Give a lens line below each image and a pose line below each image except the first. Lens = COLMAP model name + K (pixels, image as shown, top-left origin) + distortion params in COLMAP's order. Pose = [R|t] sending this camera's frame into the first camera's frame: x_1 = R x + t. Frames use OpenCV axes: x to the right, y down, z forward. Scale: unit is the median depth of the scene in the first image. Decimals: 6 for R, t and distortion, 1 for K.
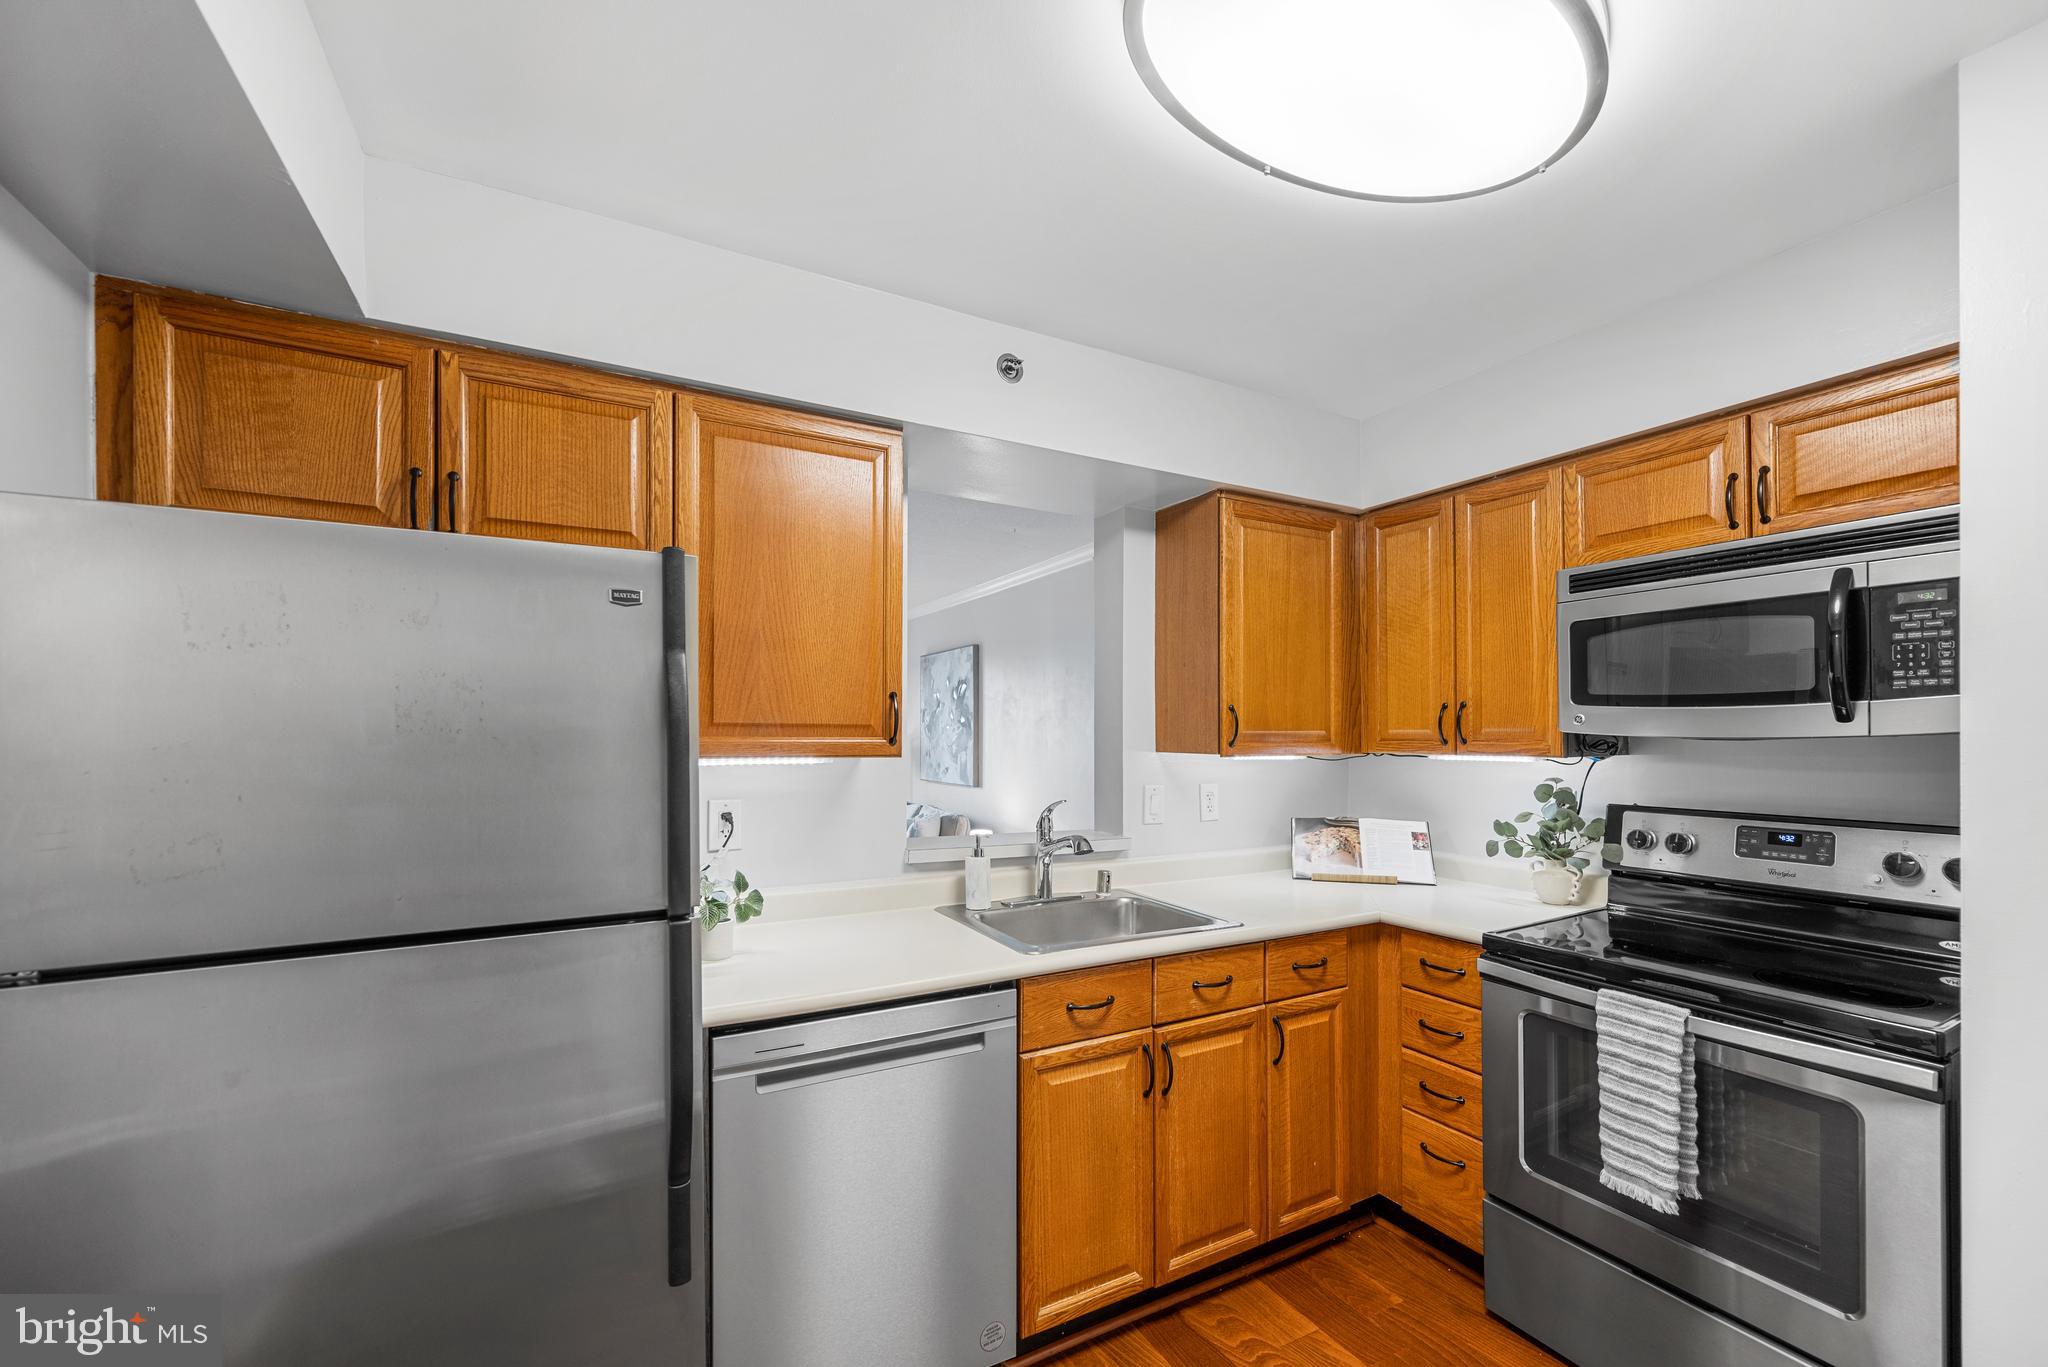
lens RADIAL K [[822.9, 0, 1022.1], [0, 822.9, 724.0], [0, 0, 1]] dist [-0.000247, -0.000144]
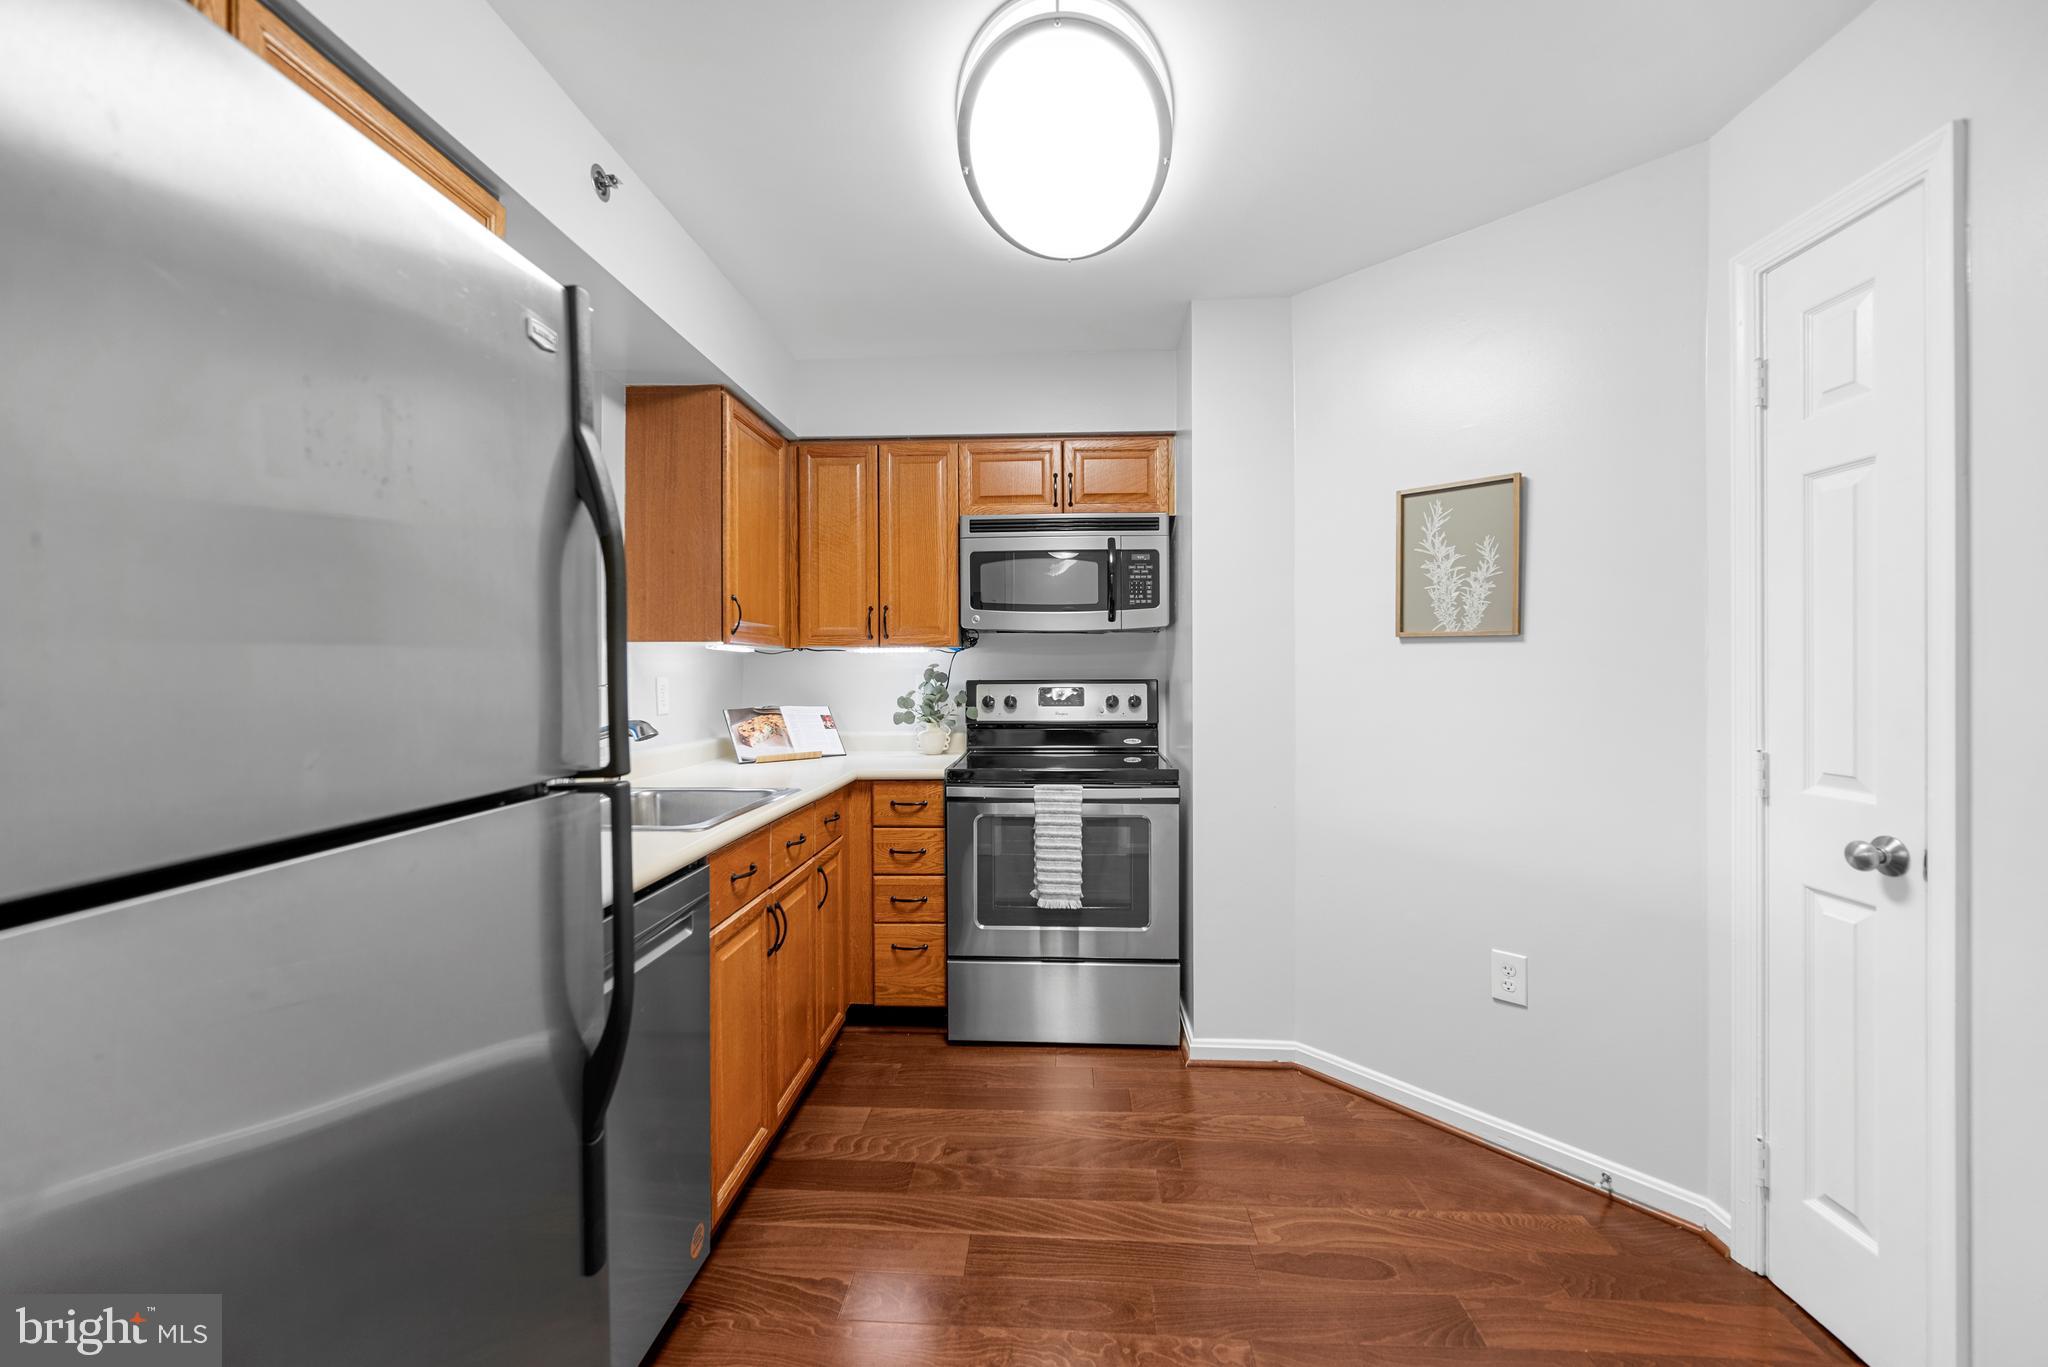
lens RADIAL K [[818.1, 0, 1018.6], [0, 818.1, 655.6], [0, 0, 1]] dist [-0.001622, 0.000062]
pose [[0.526416, 0.014023, 0.850111, -0.507421], [-0.006679, 0.999901, -0.012358, 0.075168], [-0.850201, 0.000828, 0.526458, 0.165294]]
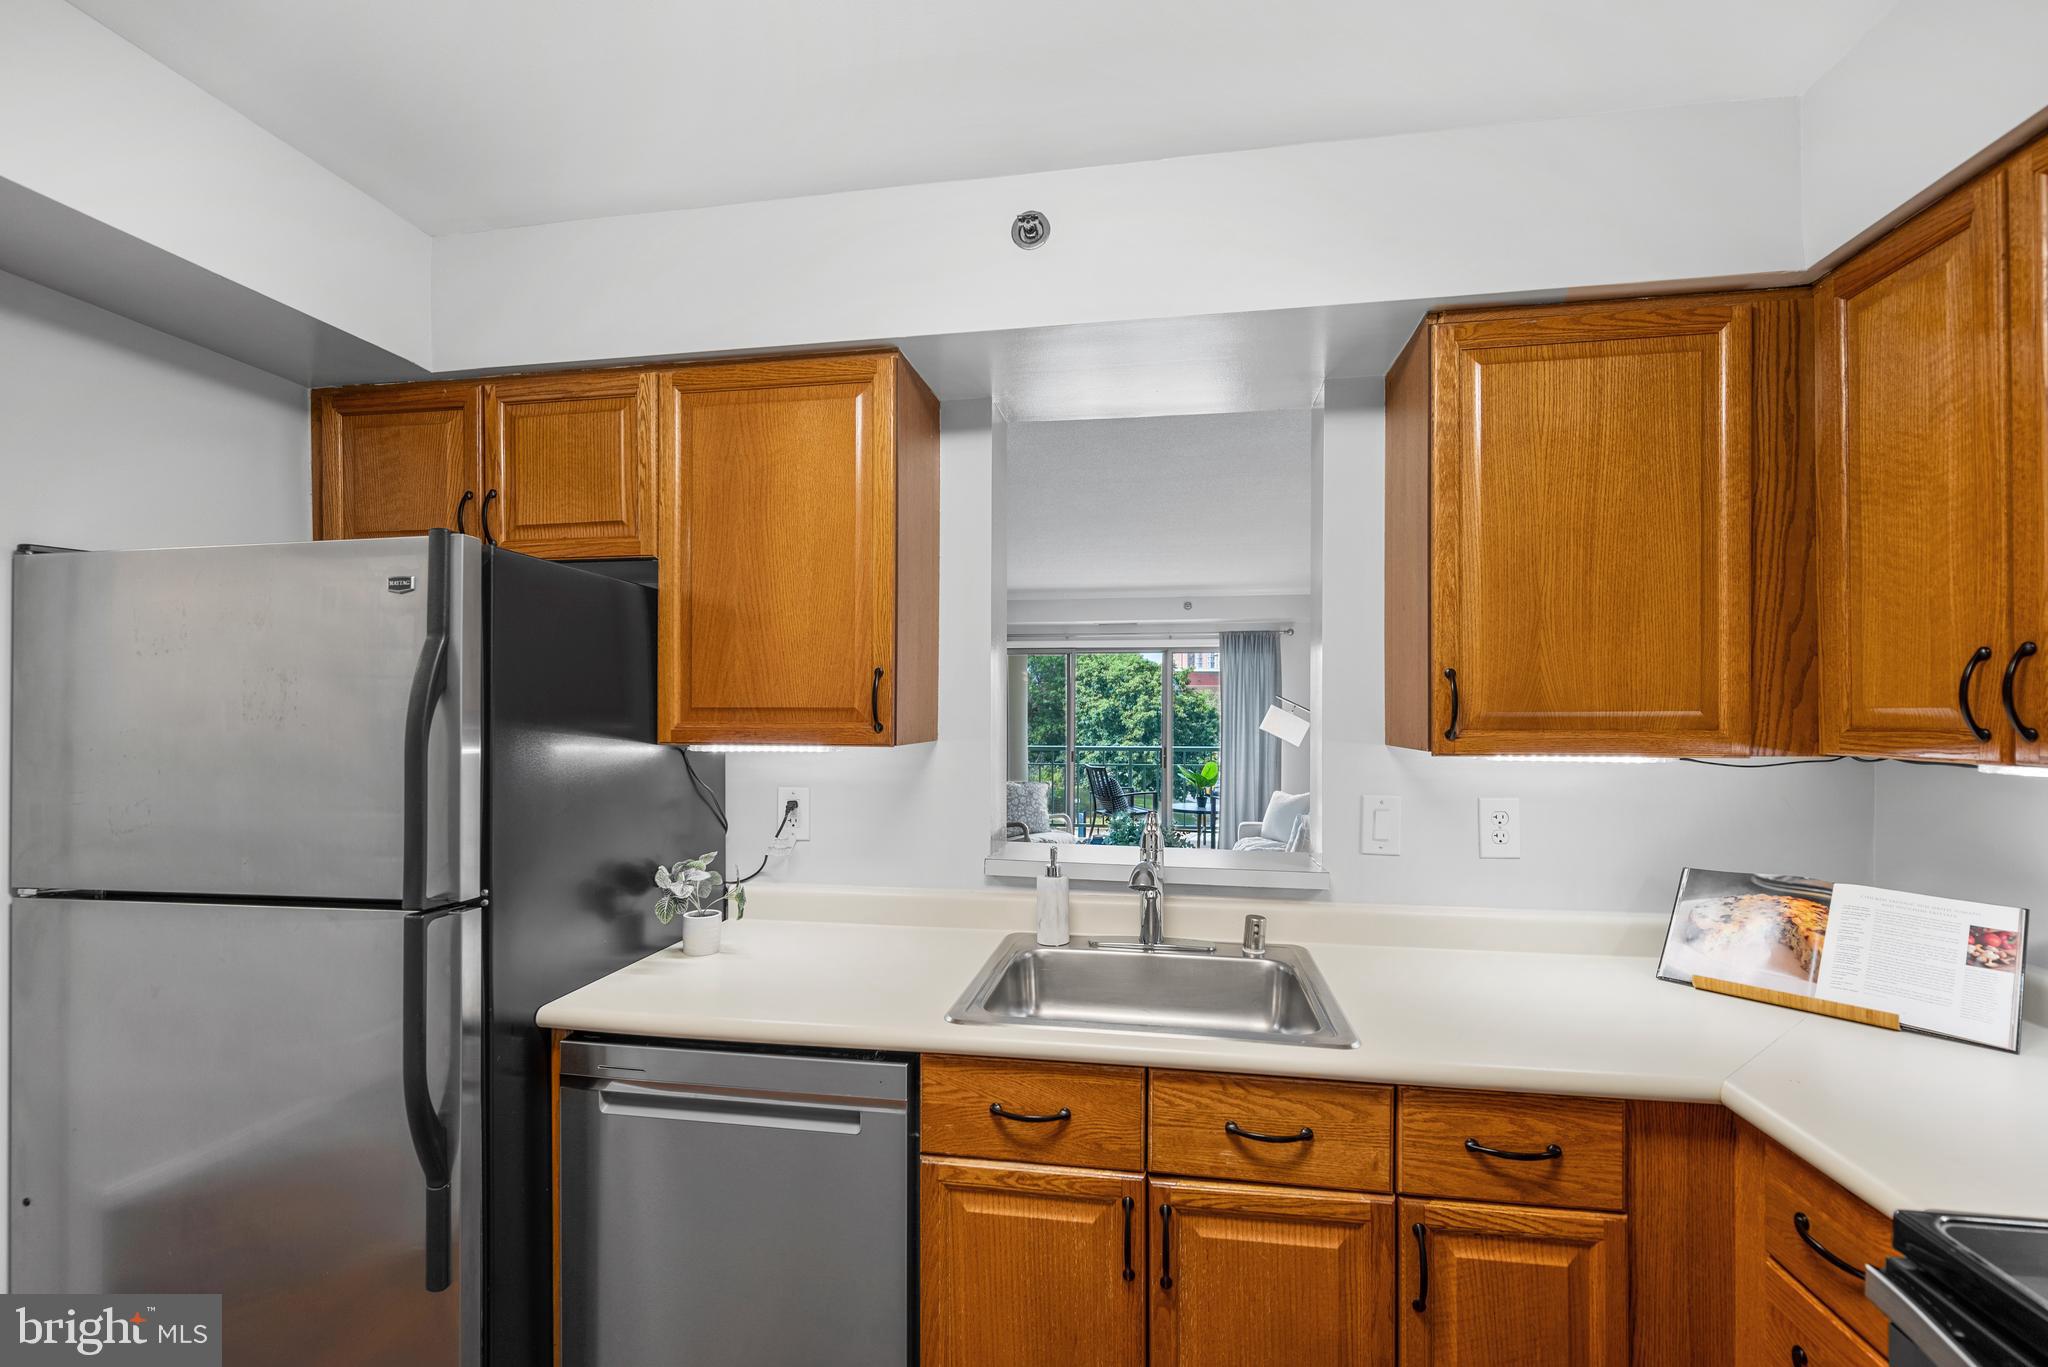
lens RADIAL K [[844.3, 0, 1026.0], [0, 844.3, 705.8], [0, 0, 1]] dist [-0.002763, 0.000099]
pose [[0.793210, -0.008932, -0.608882, 0.442361], [0.009809, 0.999950, -0.001891, 0.002259], [0.608869, -0.004473, 0.793258, 0.381644]]
